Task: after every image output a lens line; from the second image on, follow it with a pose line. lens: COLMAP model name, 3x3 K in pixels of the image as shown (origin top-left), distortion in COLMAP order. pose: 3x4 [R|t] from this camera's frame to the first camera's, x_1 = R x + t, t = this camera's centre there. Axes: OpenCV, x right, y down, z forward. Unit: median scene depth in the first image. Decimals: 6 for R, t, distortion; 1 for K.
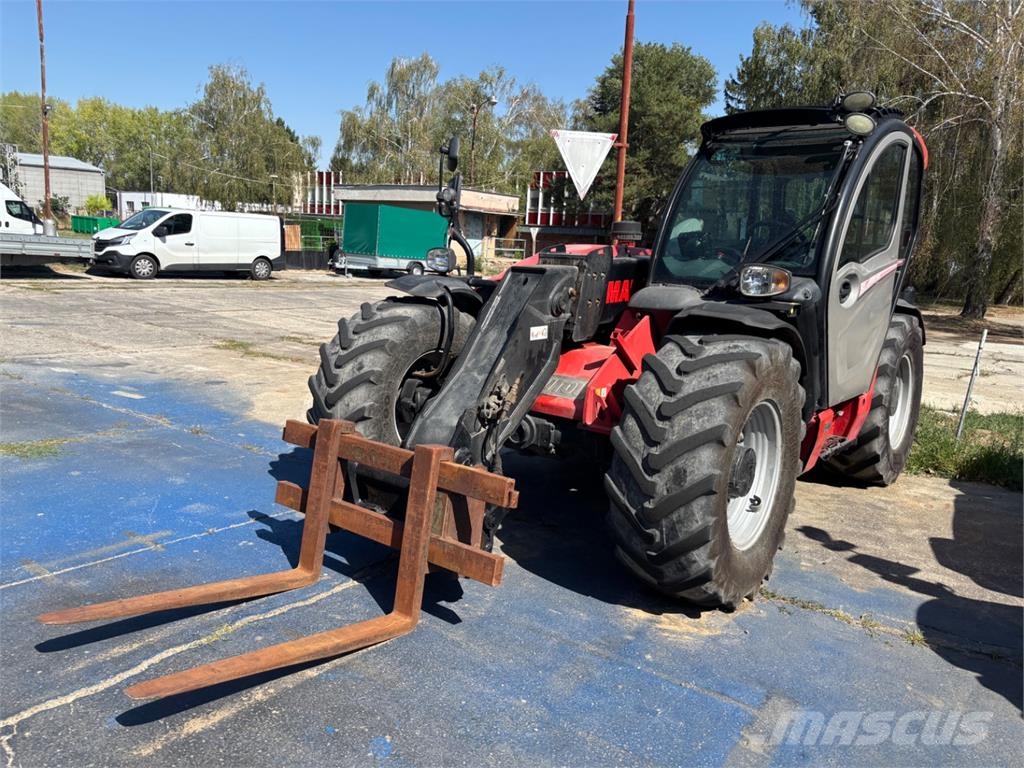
lens RADIAL K [[771.0, 0, 509.9], [0, 771.0, 360.9], [0, 0, 1]] dist [0.046696, -0.059761]
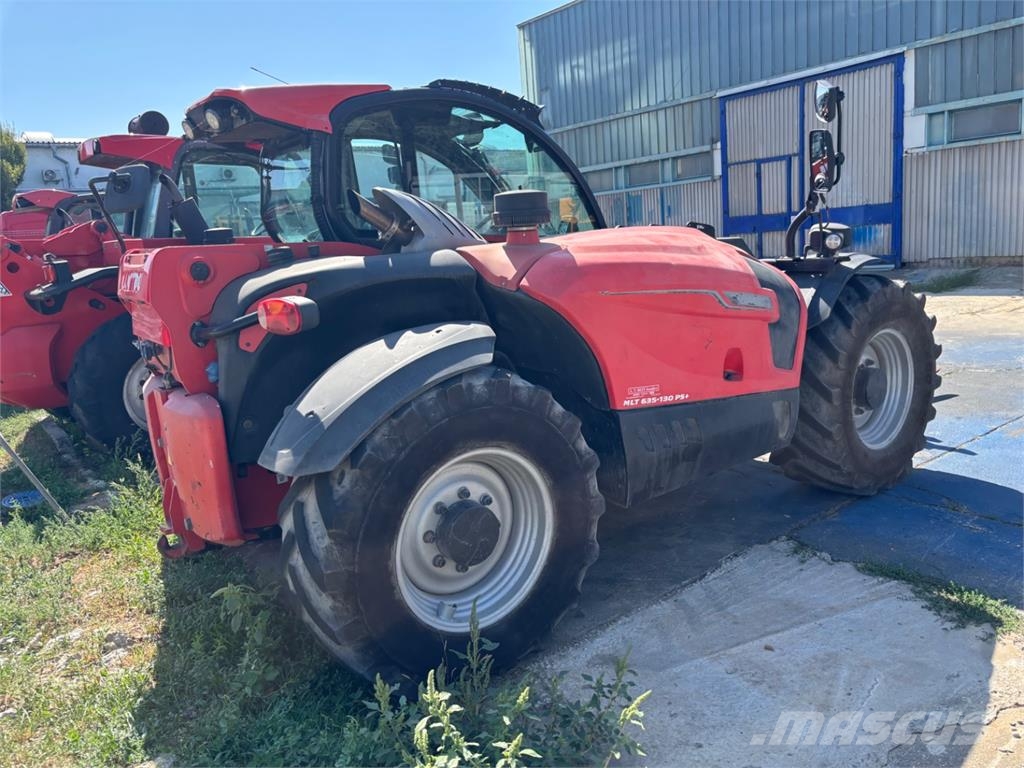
lens RADIAL K [[800.8, 0, 512.0], [0, 800.8, 384.0], [0, 0, 1]] dist [0.053421, -0.076222]
pose [[-0.969881, -0.023043, 0.242485, 0.034947], [0.063463, 0.937226, 0.342900, -0.333392], [-0.235165, 0.347961, -0.907535, 2.112504]]
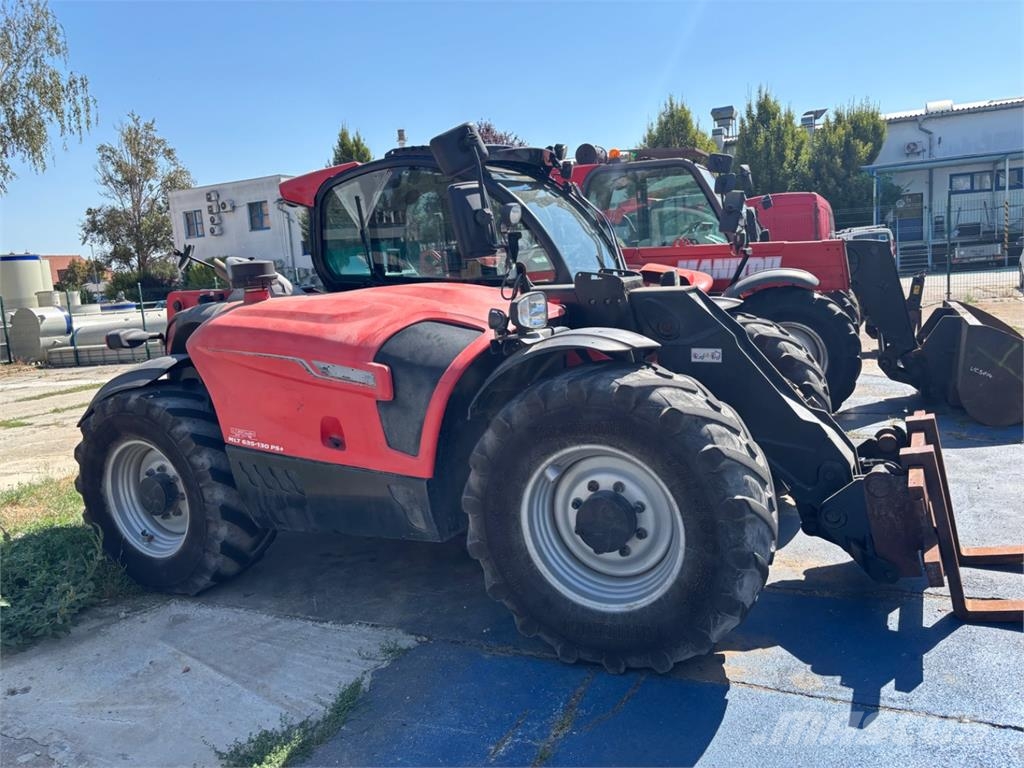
lens RADIAL K [[785.3, 0, 500.8], [0, 785.3, 367.0], [0, 0, 1]] dist [0.040217, -0.053808]
pose [[-0.190601, -0.157635, 0.968929, -0.803562], [0.222615, 0.954368, 0.199057, -0.245833], [-0.956093, 0.253639, -0.146812, 1.241481]]
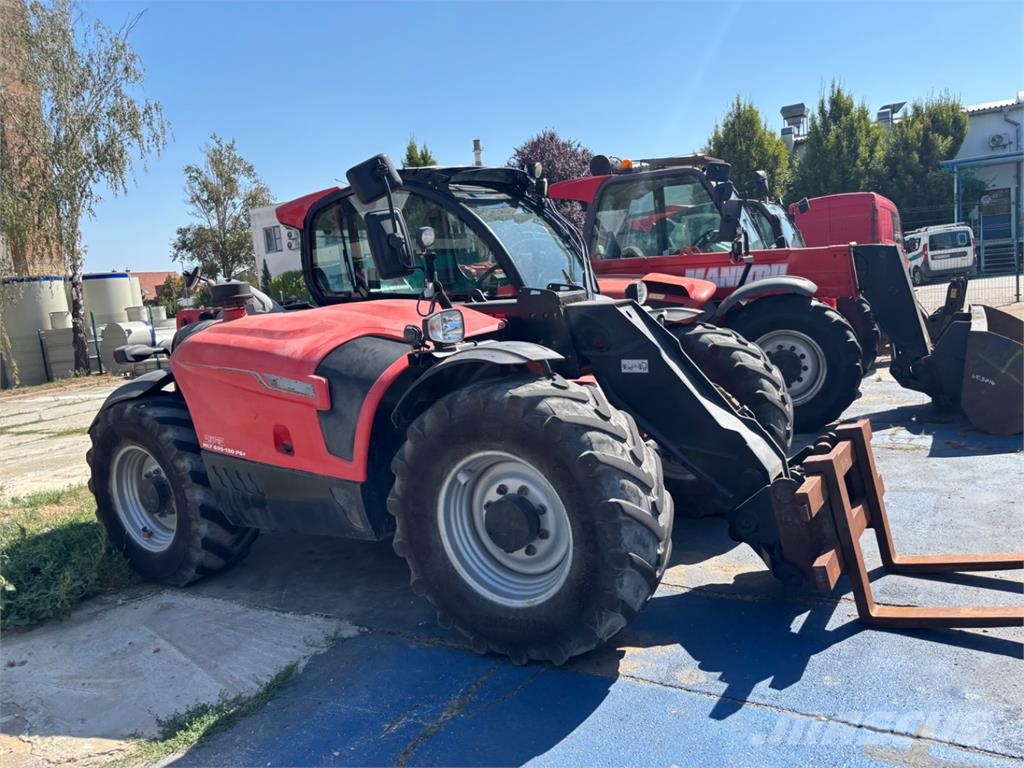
lens RADIAL K [[784.8, 0, 492.4], [0, 784.8, 383.5], [0, 0, 1]] dist [0.045688, -0.066157]
pose [[-0.082564, -0.167370, 0.982431, -0.876899], [0.249079, 0.951045, 0.182956, -0.221793], [-0.964957, 0.259808, -0.036834, 1.092995]]
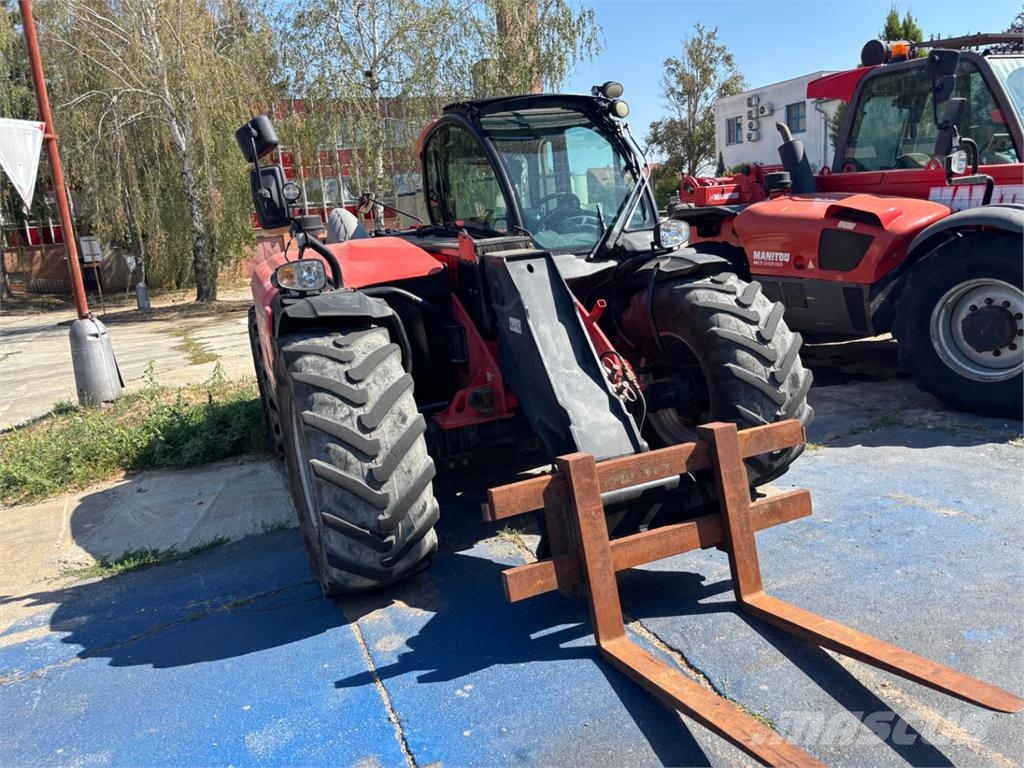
lens RADIAL K [[777.1, 0, 505.4], [0, 777.1, 358.9], [0, 0, 1]] dist [0.053007, -0.074644]
pose [[0.487515, -0.245614, 0.837856, -0.722729], [0.248683, 0.958932, 0.136408, -0.118961], [-0.836950, 0.141860, 0.528574, 0.477911]]
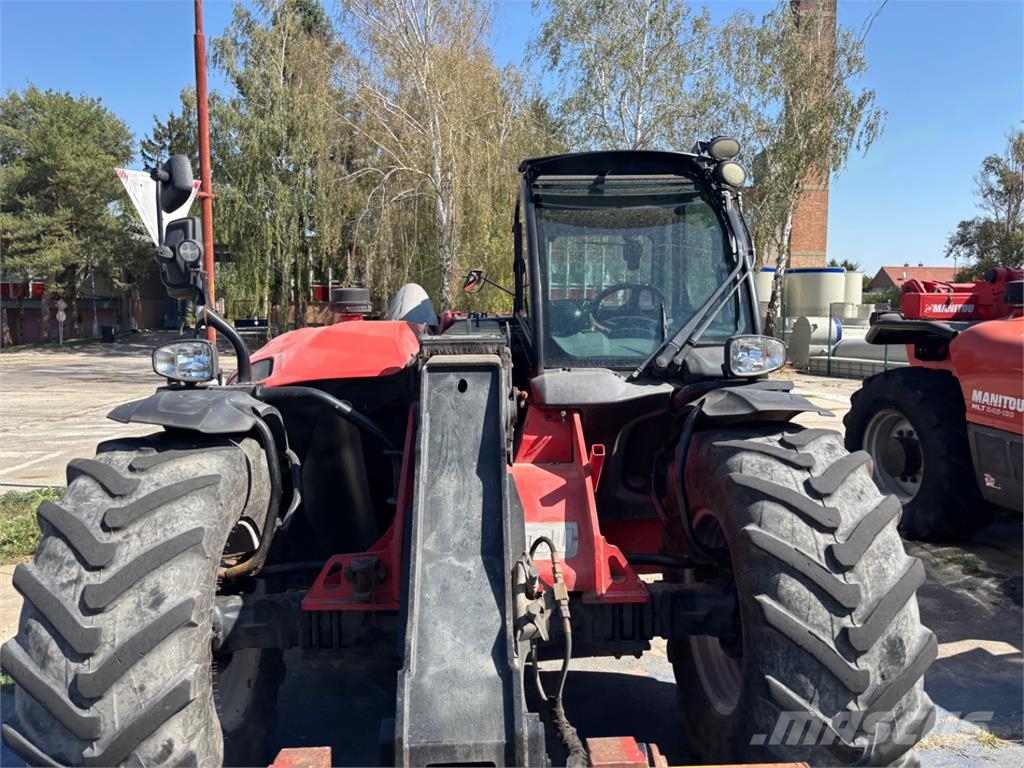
lens RADIAL K [[771.0, 0, 509.9], [0, 771.0, 360.9], [0, 0, 1]] dist [0.046696, -0.059761]
pose [[0.757683, -0.090238, 0.646355, -0.308549], [0.142515, 0.989370, -0.028936, -0.088842], [-0.636872, 0.114040, 0.762488, 0.443546]]
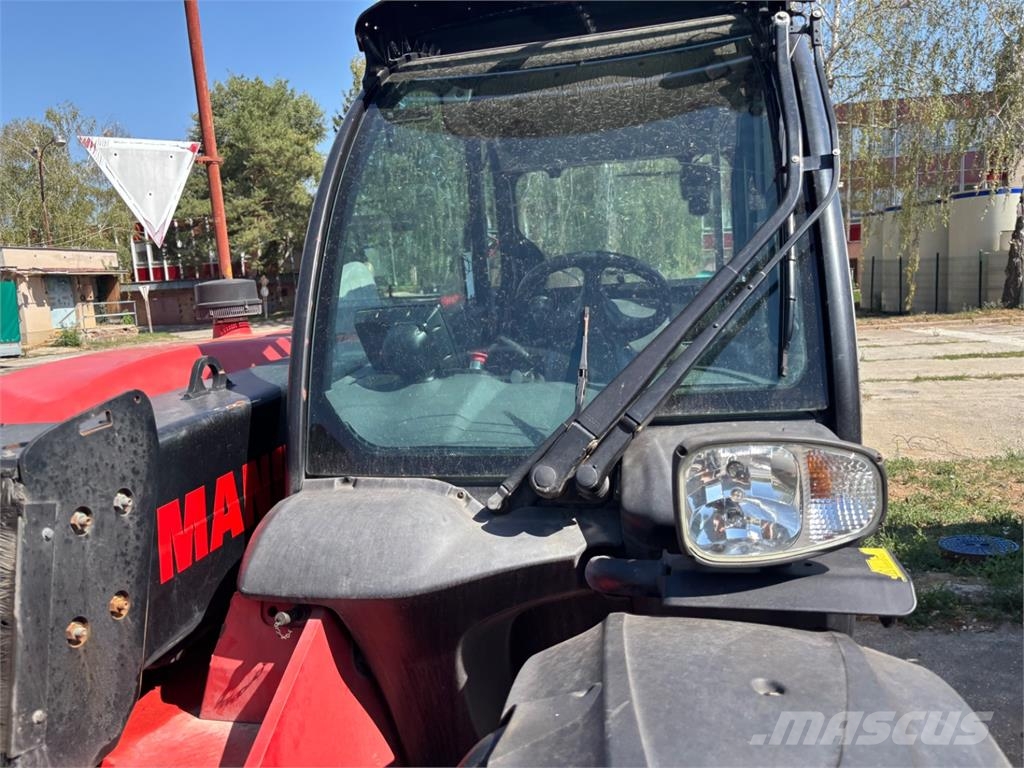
lens RADIAL K [[766.1, 0, 499.9], [0, 766.1, 385.7], [0, 0, 1]] dist [0.054189, -0.058634]
pose [[0.895281, -0.164806, 0.413897, 0.125878], [0.172186, 0.984867, 0.019709, -0.127047], [-0.410881, 0.053622, 0.910111, 0.654979]]
